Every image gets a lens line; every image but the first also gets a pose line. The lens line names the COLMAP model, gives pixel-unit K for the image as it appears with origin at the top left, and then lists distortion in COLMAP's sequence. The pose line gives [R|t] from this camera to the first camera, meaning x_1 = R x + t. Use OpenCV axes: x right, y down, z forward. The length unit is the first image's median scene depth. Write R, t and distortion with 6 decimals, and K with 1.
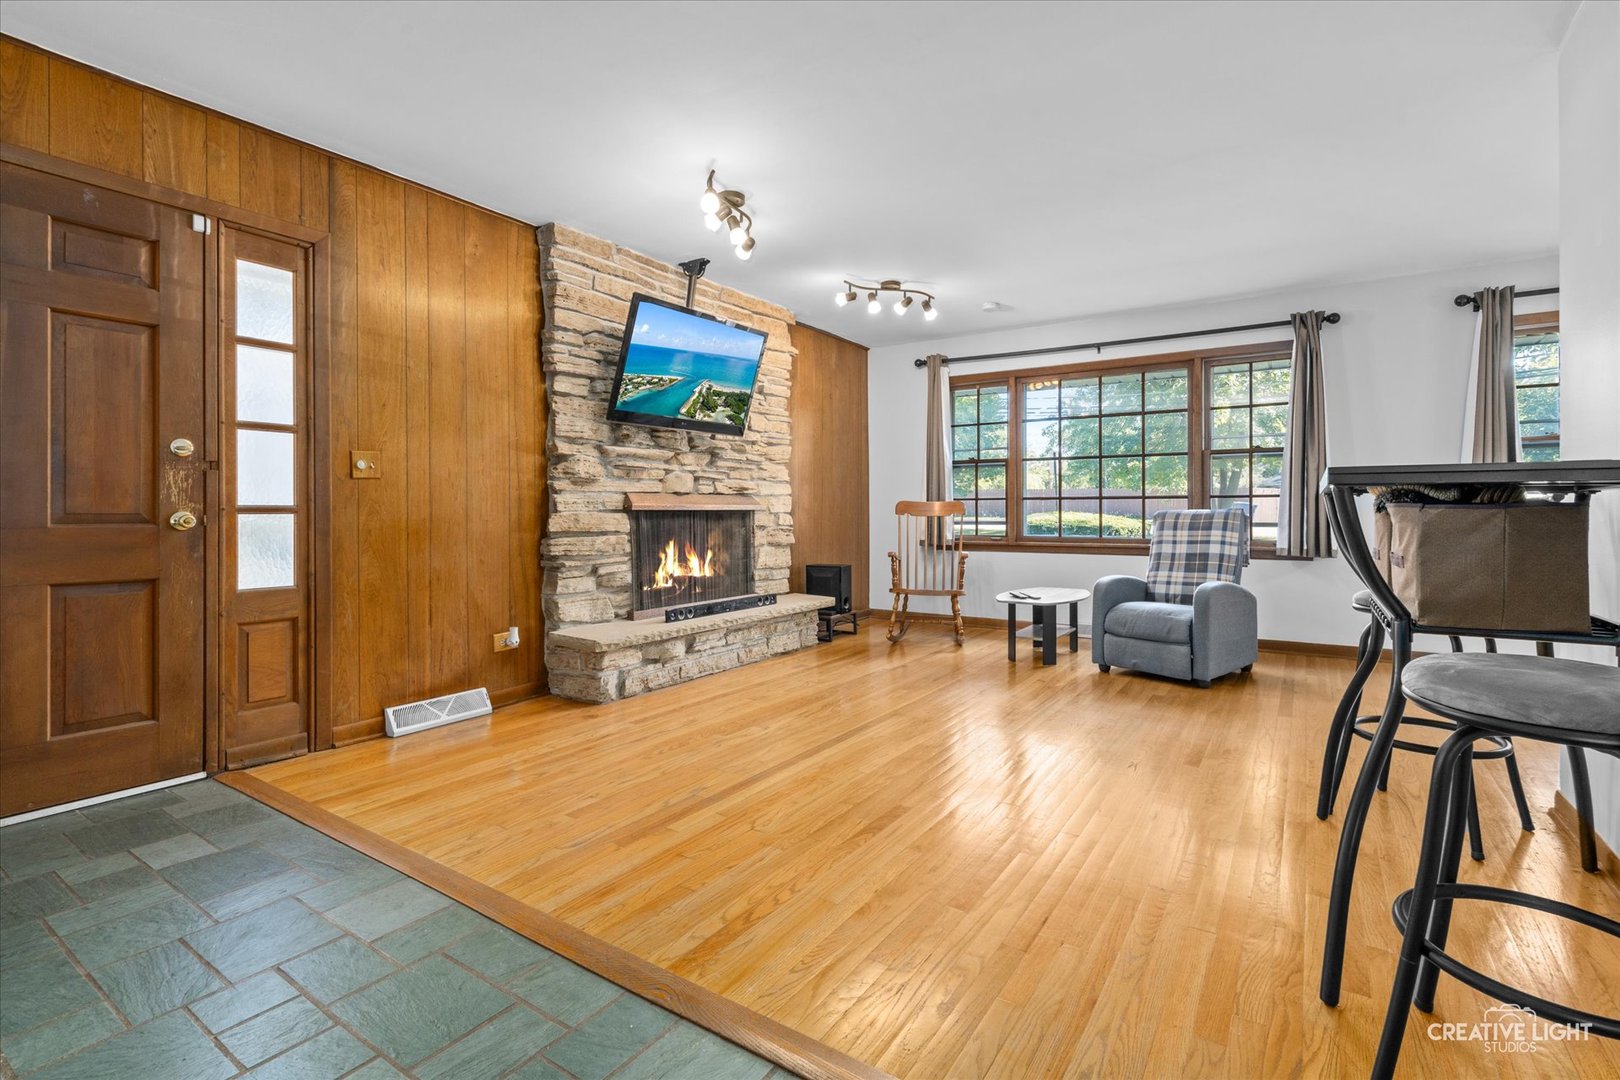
lens RADIAL K [[742.8, 0, 812.0], [0, 742.8, 503.2], [0, 0, 1]] dist [-0.004114, 0.000157]
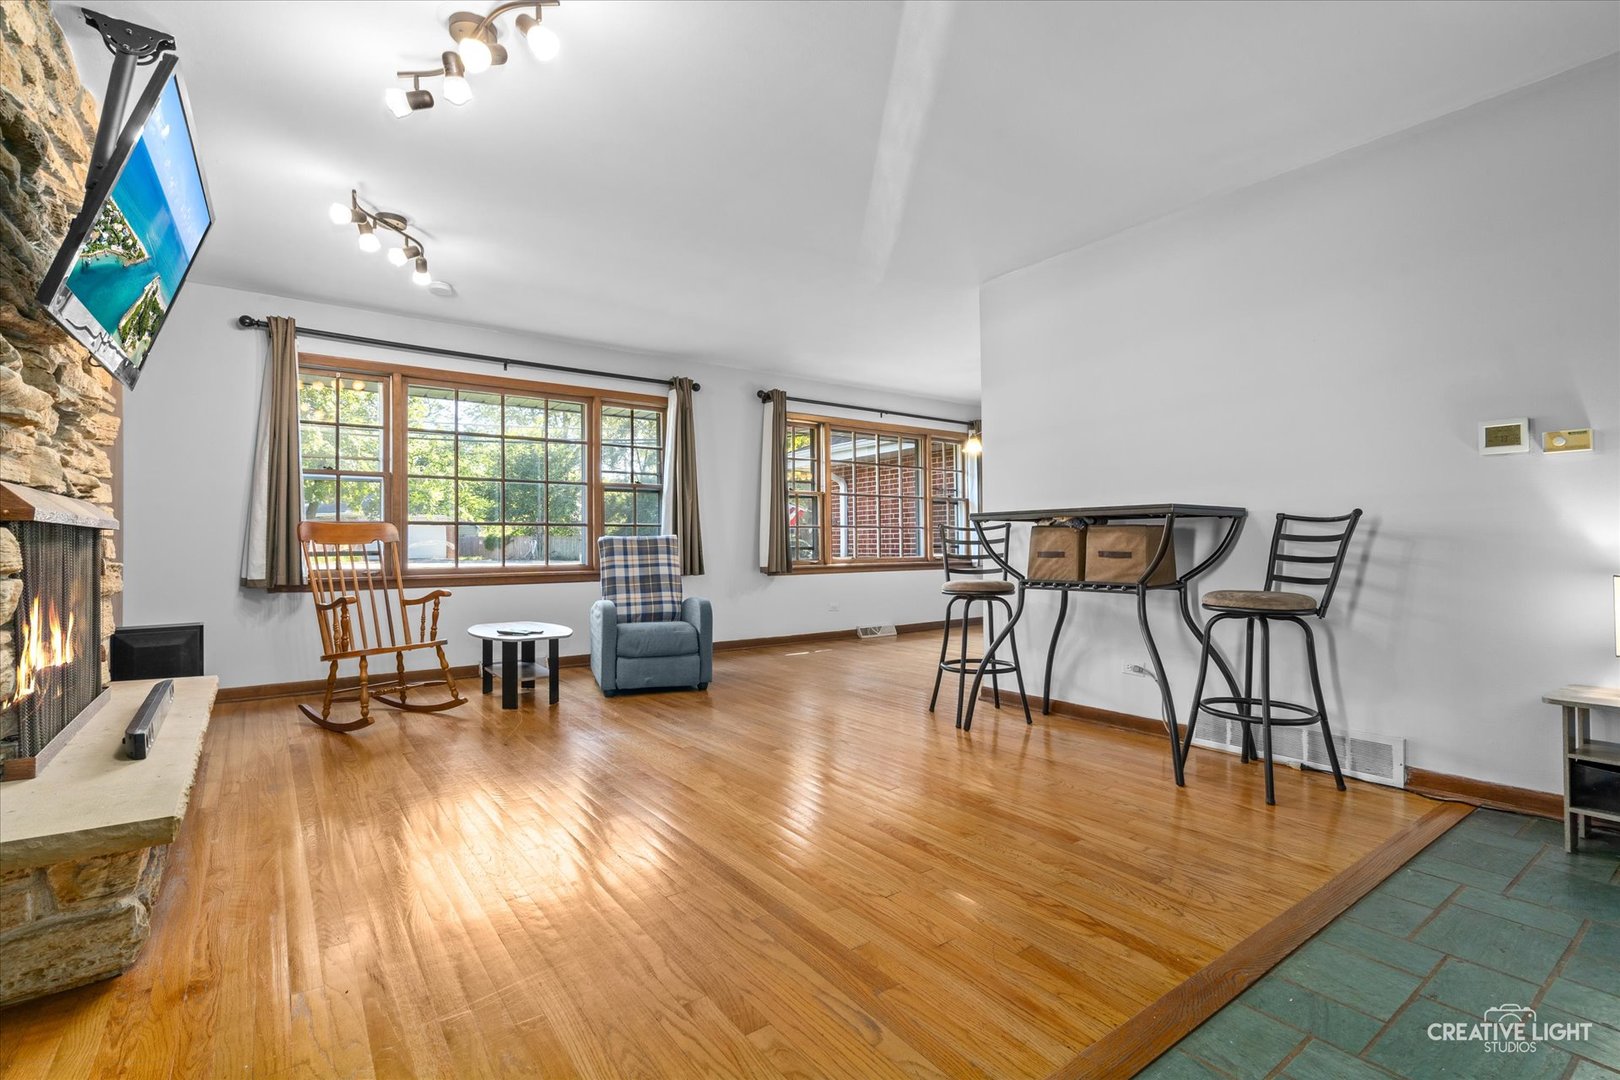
lens RADIAL K [[742.8, 0, 818.1], [0, 742.8, 537.4], [0, 0, 1]] dist [-0.004114, 0.000157]
pose [[0.344678, 0.005808, 0.938703, -0.458359], [-0.001819, 0.999983, -0.005519, 0.017136], [-0.938719, 0.000194, 0.344683, 0.396356]]
